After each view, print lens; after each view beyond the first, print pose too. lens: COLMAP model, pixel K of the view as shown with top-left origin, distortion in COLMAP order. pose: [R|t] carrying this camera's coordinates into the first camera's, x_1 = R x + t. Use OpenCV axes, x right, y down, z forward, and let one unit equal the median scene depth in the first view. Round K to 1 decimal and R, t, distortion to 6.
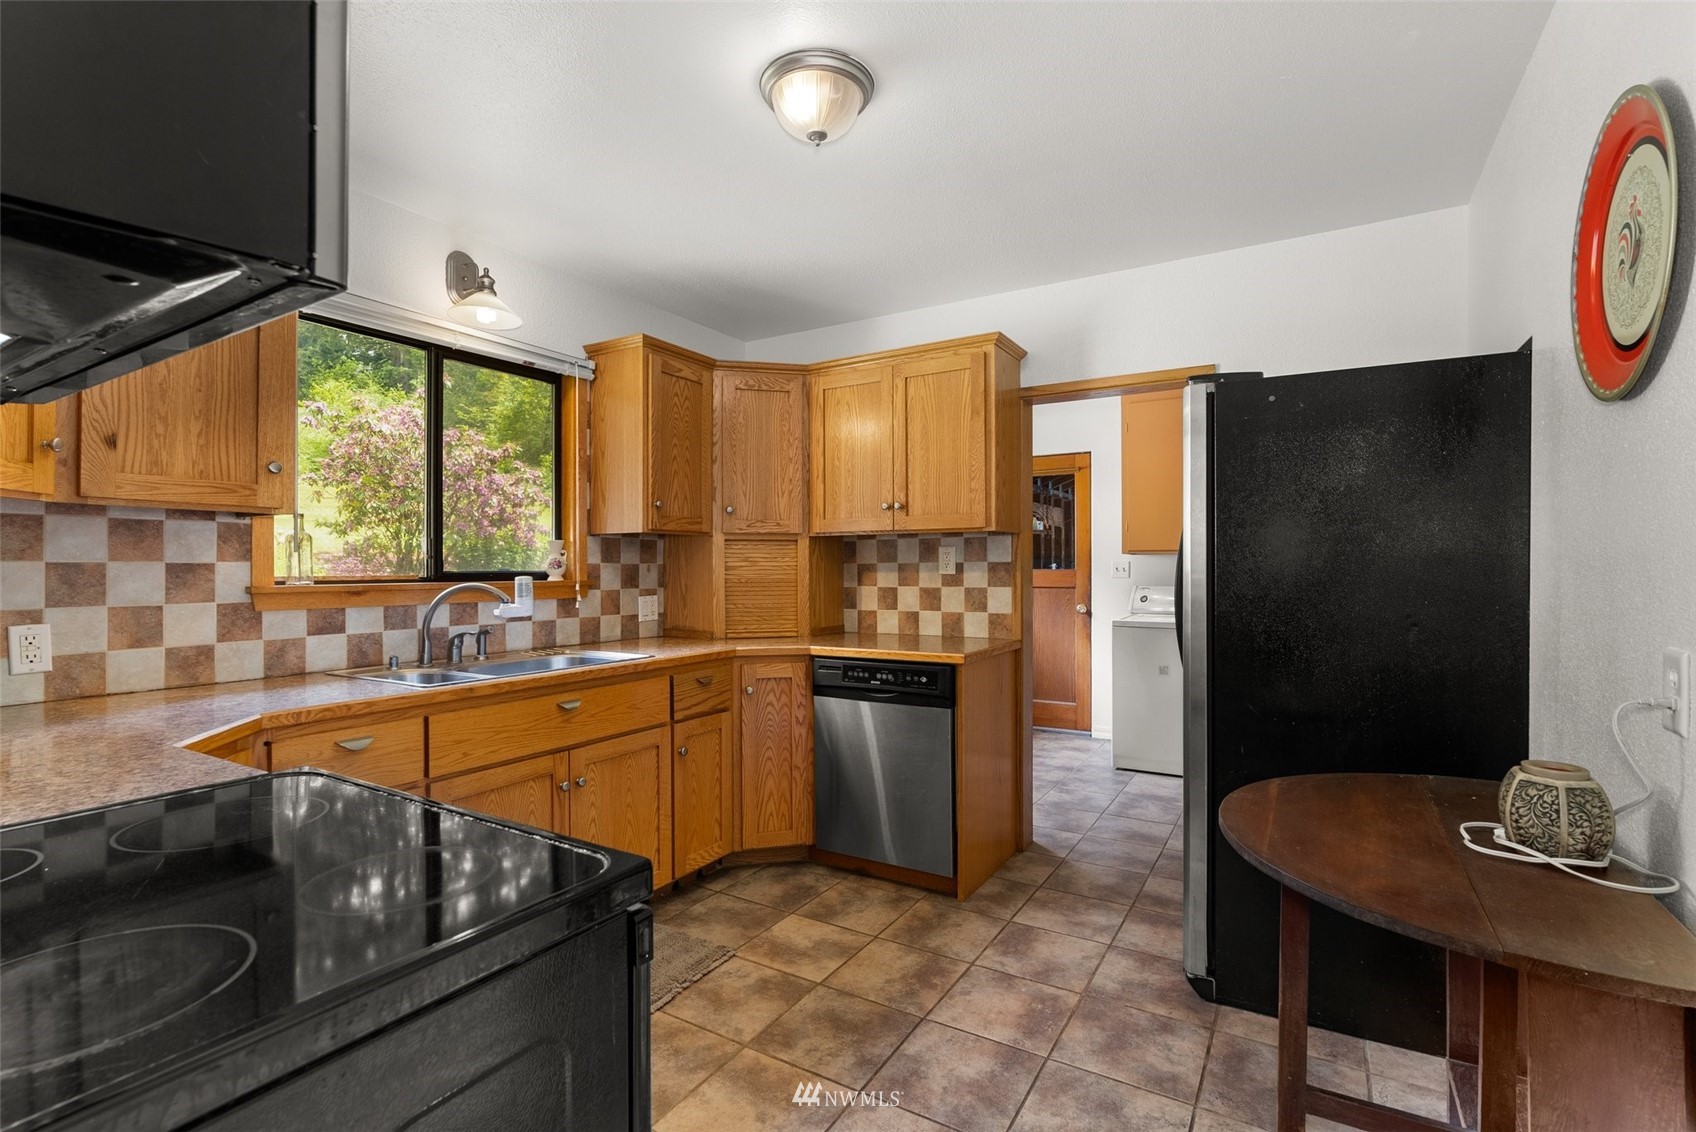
lens RADIAL K [[766.3, 0, 851.0], [0, 766.3, 571.0], [0, 0, 1]] dist [0.002078, 0.000097]
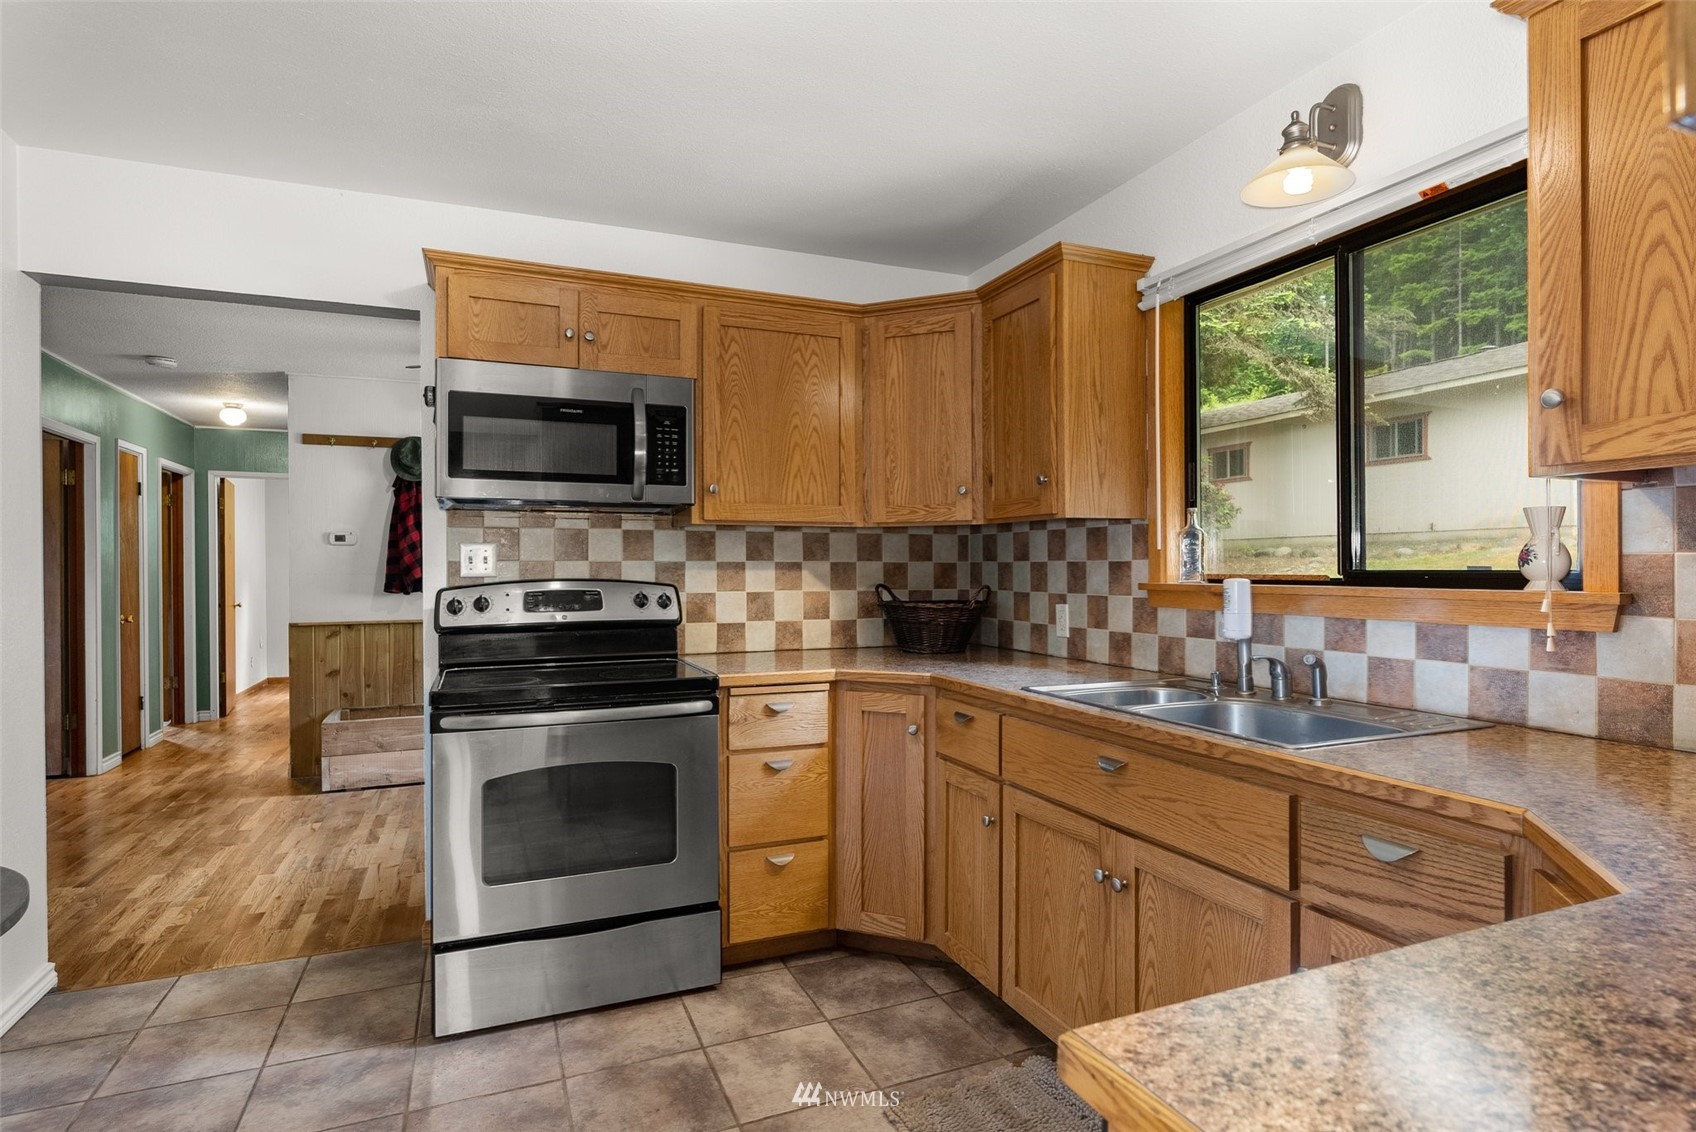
lens RADIAL K [[880.2, 0, 850.7], [0, 880.2, 572.2], [0, 0, 1]] dist [-0.000860, 0.000068]
pose [[-0.581044, 0.011252, -0.813795, 0.456361], [0.004195, 0.999933, 0.010831, -0.009779], [0.813862, 0.002879, -0.581052, 1.397321]]
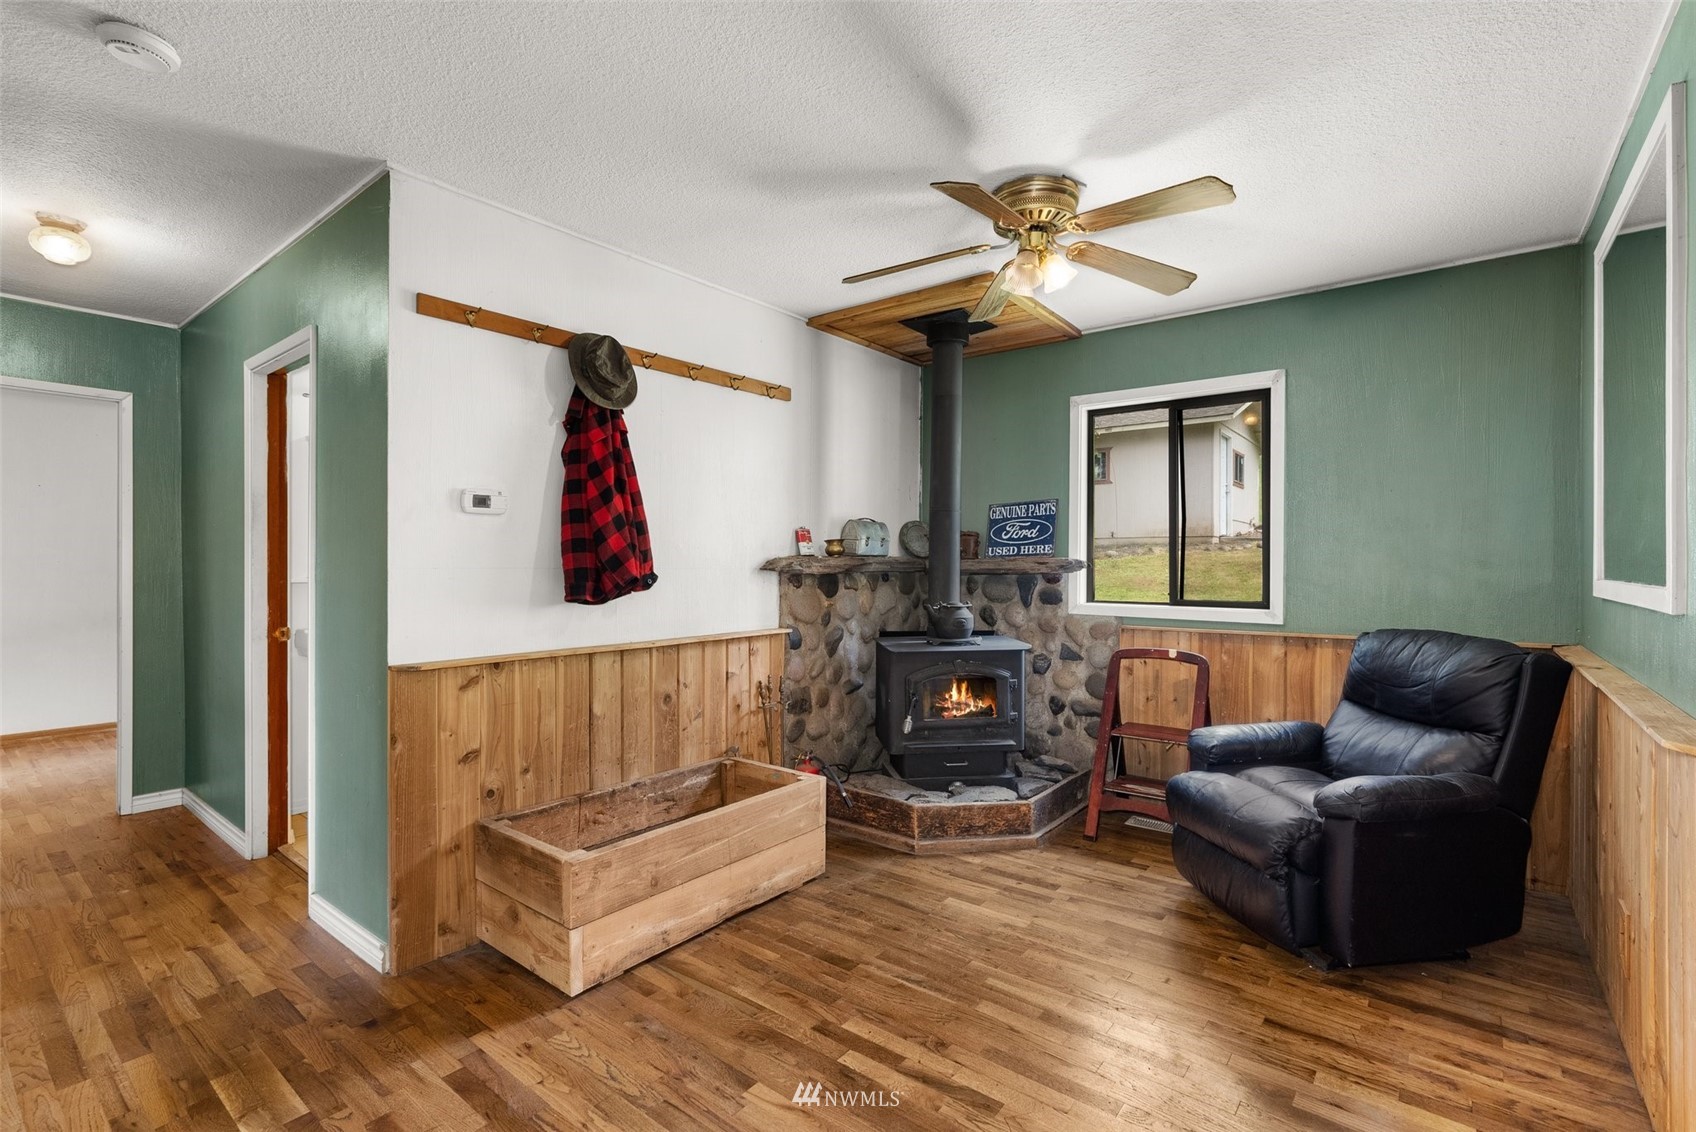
lens RADIAL K [[766.3, 0, 846.9], [0, 766.3, 562.7], [0, 0, 1]] dist [0.002078, 0.000097]
pose [[-0.123514, 0.000942, -0.992342, 0.442586], [-0.000532, 0.999999, 0.001015, -0.007590], [0.992343, 0.000653, -0.123513, 1.136697]]
